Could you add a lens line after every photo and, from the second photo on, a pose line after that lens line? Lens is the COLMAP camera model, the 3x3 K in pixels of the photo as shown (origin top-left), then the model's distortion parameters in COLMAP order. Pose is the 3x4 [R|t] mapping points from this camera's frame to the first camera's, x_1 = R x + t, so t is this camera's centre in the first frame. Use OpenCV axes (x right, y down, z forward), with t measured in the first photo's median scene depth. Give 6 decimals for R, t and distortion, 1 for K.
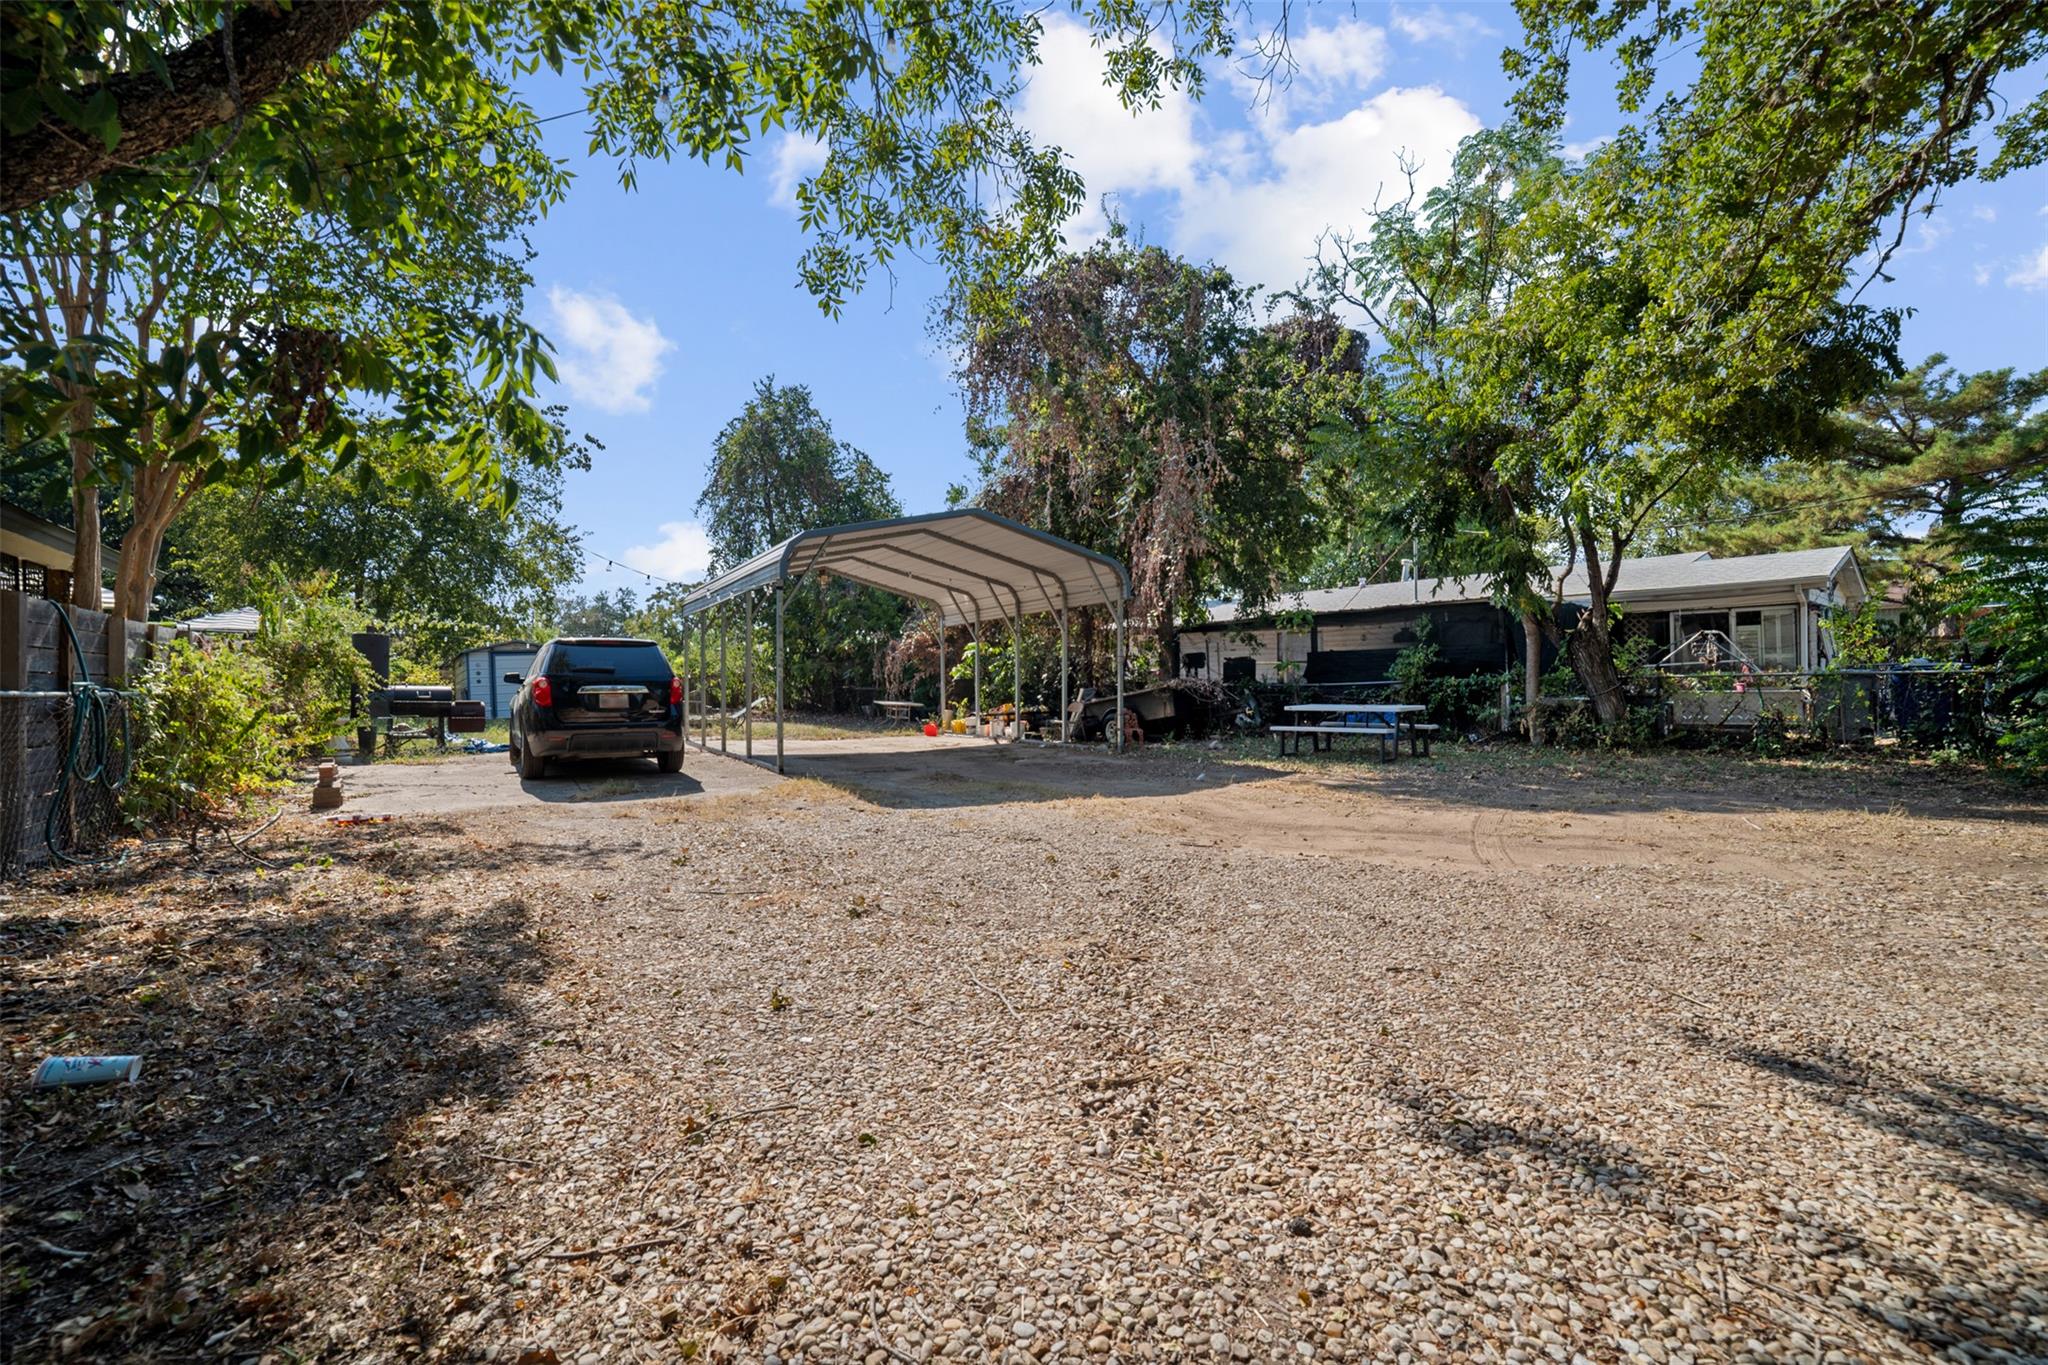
lens RADIAL K [[937.8, 0, 998.0], [0, 937.8, 671.4], [0, 0, 1]] dist [-0.000686, 0.000058]
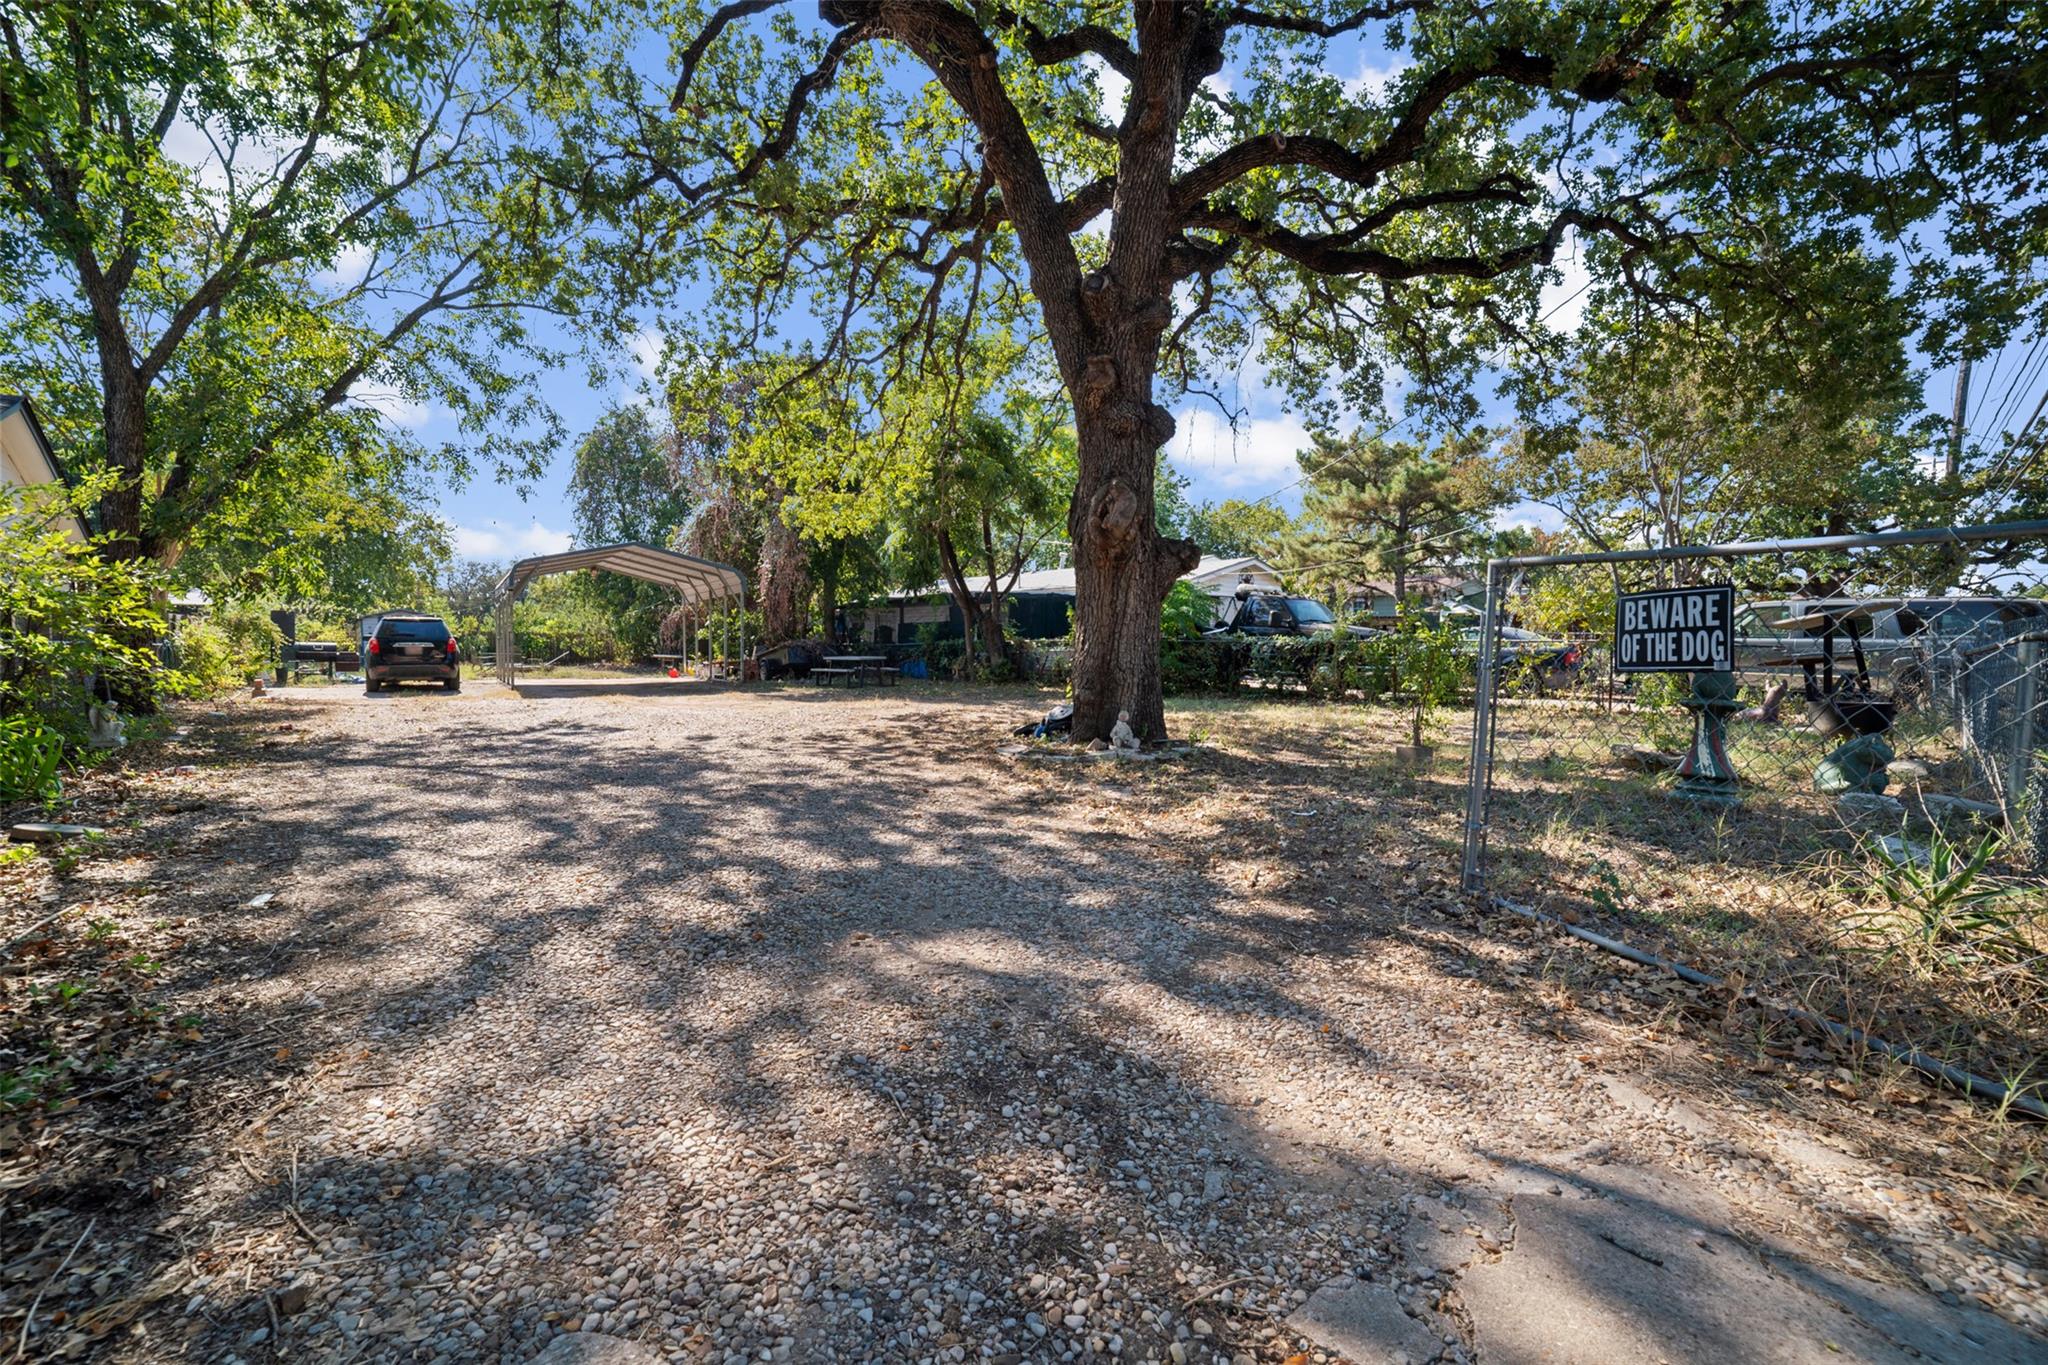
lens RADIAL K [[937.8, 0, 998.0], [0, 937.8, 671.4], [0, 0, 1]] dist [-0.000686, 0.000058]
pose [[0.998627, 0.001972, 0.052342, 0.499414], [-0.004215, 0.999076, 0.042763, -0.009490], [-0.052209, -0.042925, 0.997713, -0.713449]]
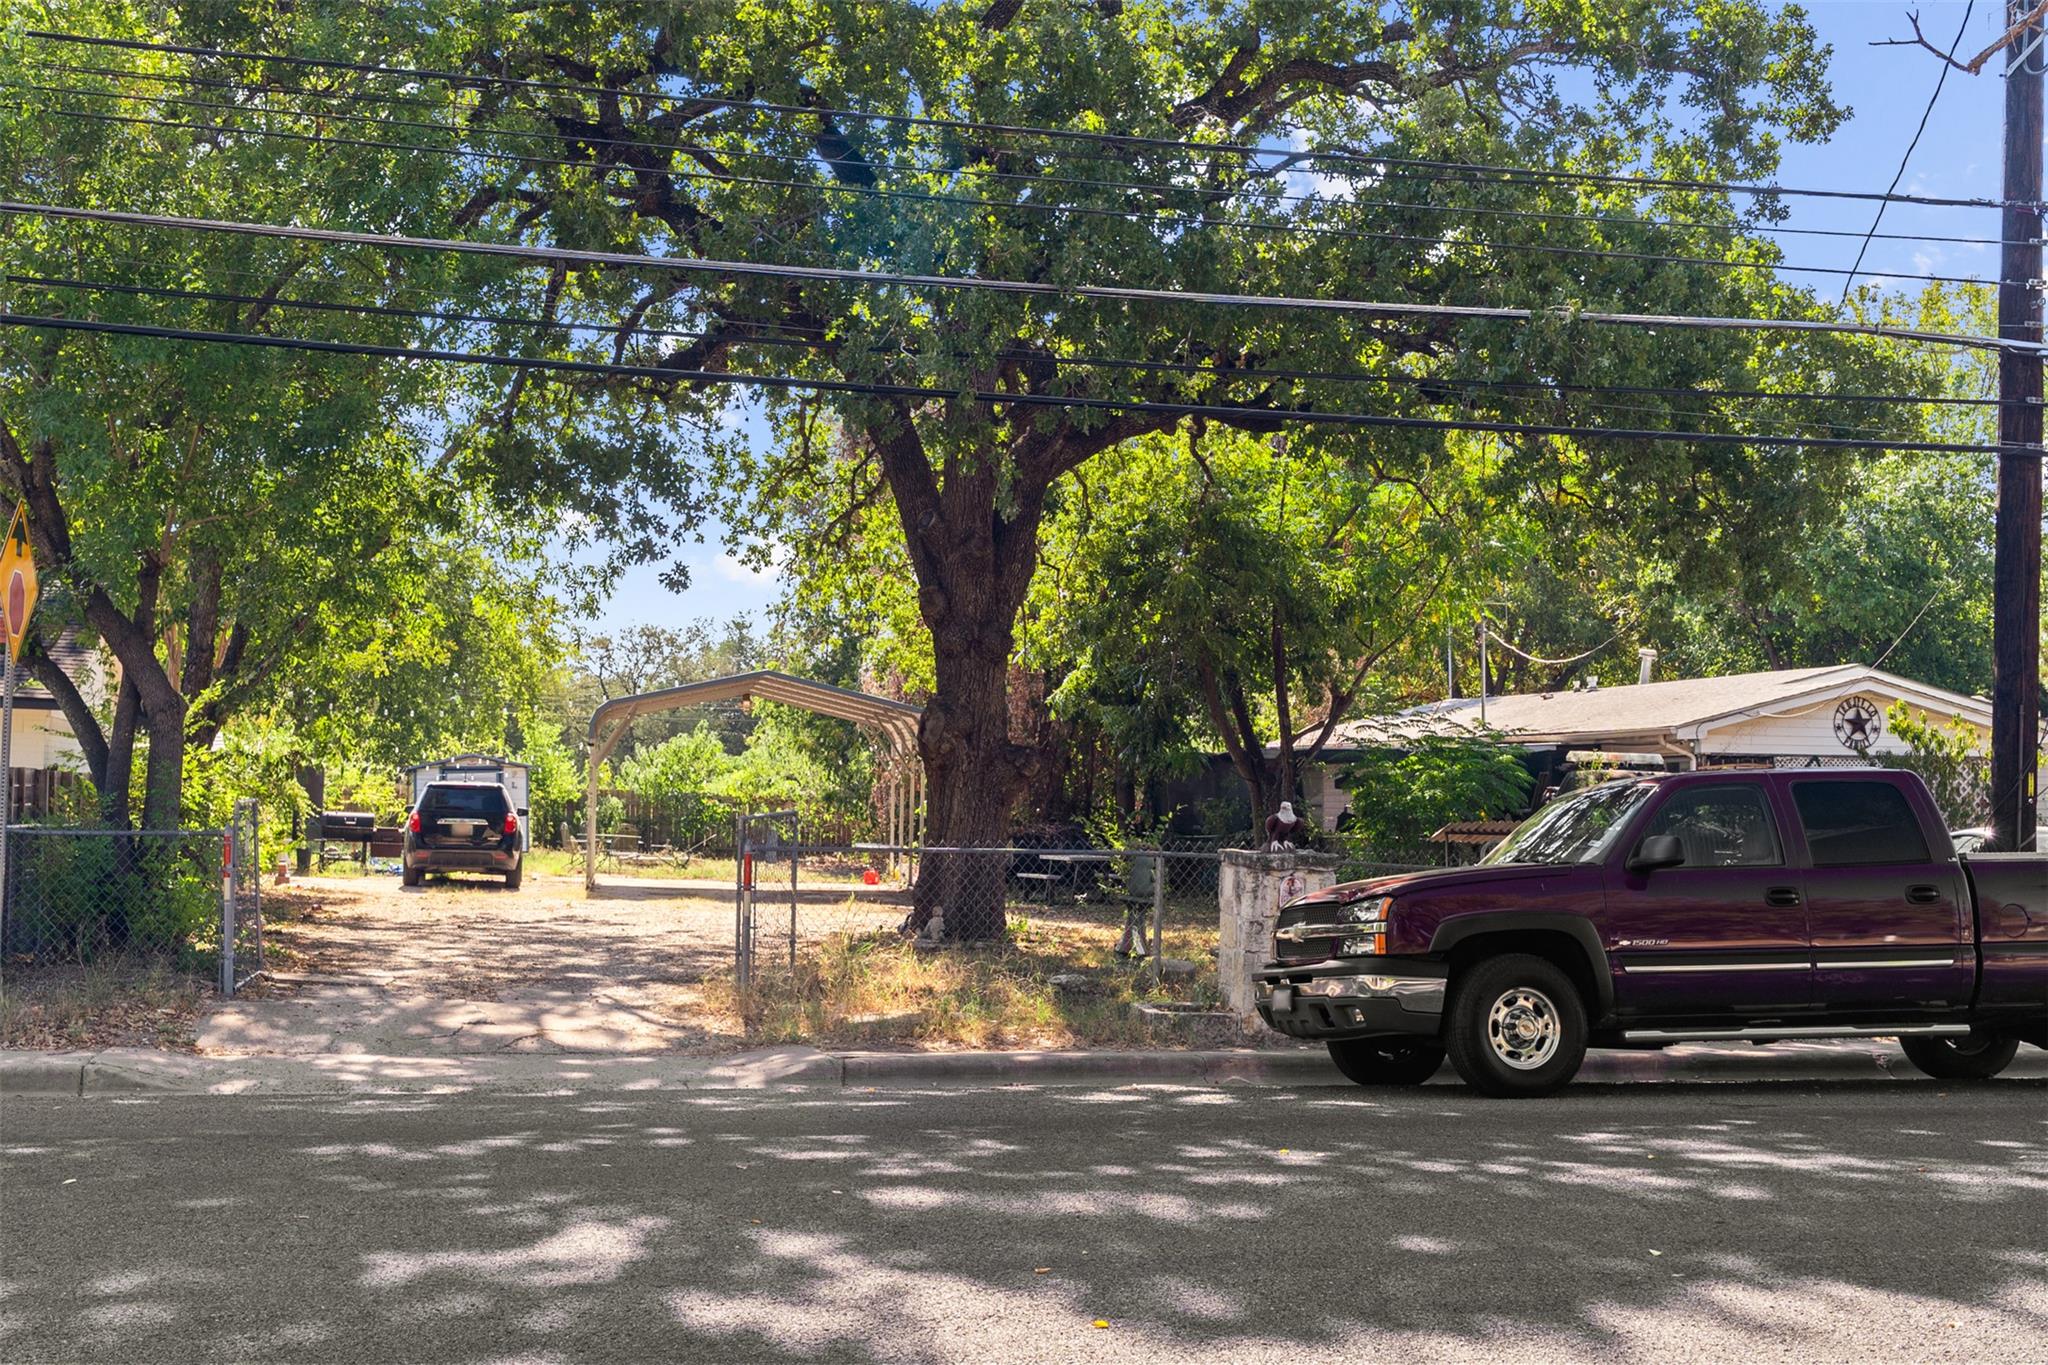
lens RADIAL K [[2527.6, 0, 1024.0], [0, 2527.6, 682.5], [0, 0, 1]] dist [-0.001299, -0.000825]
pose [[0.950044, 0.005571, -0.312066, 1.087319], [-0.018087, 0.999143, -0.037228, -0.041886], [0.311591, 0.041013, 0.949331, -1.610762]]
